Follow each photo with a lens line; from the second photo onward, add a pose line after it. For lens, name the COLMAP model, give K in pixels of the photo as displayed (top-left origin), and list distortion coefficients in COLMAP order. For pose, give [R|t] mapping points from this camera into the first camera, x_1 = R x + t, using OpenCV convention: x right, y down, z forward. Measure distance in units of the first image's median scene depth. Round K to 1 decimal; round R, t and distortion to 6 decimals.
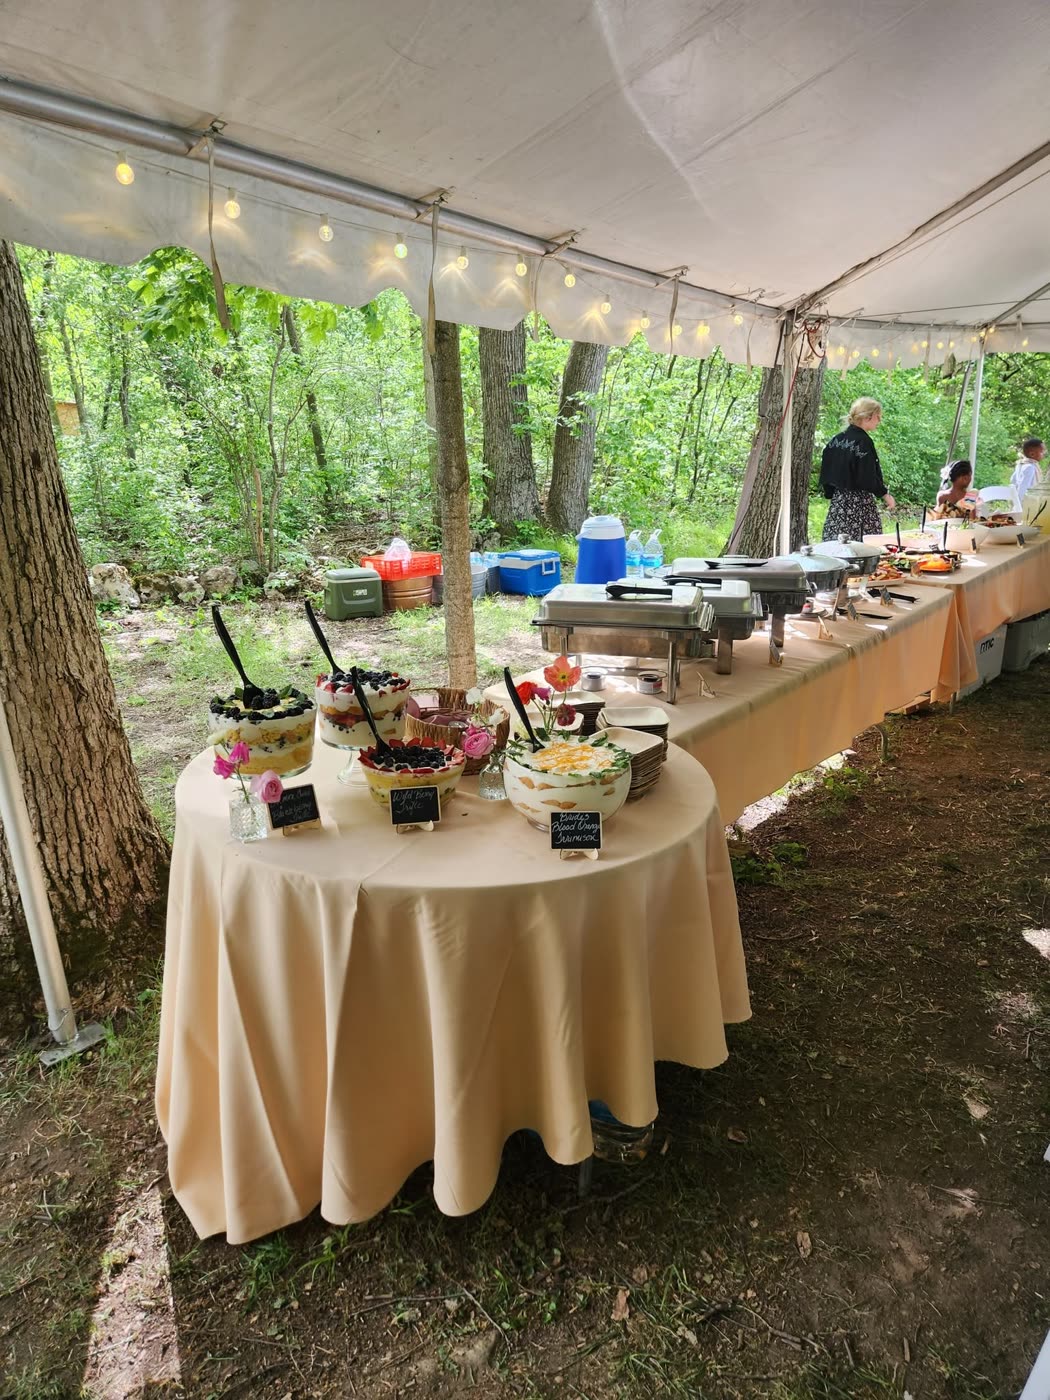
lens RADIAL K [[954.9, 0, 513.9], [0, 954.9, 702.5], [0, 0, 1]] dist [0.082423, -0.077387]
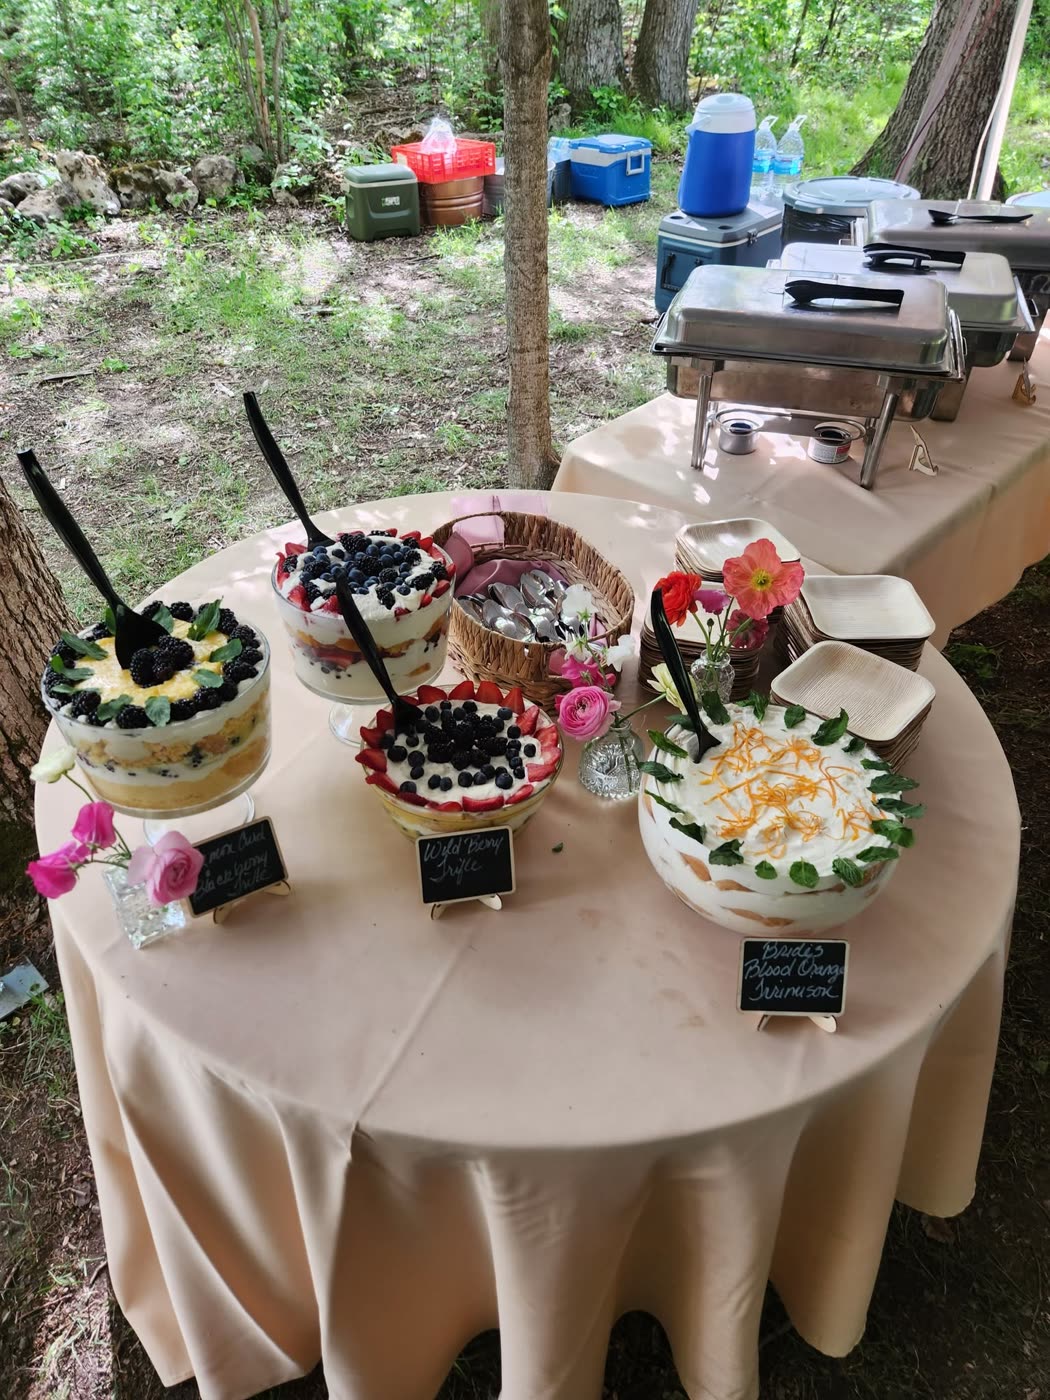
lens RADIAL K [[954.9, 0, 513.9], [0, 954.9, 702.5], [0, 0, 1]] dist [0.082423, -0.077387]
pose [[0.998454, 0.035798, -0.042520, -0.015139], [-0.017051, 0.925364, 0.378696, -0.044126], [0.052903, -0.377385, 0.924544, 0.143153]]
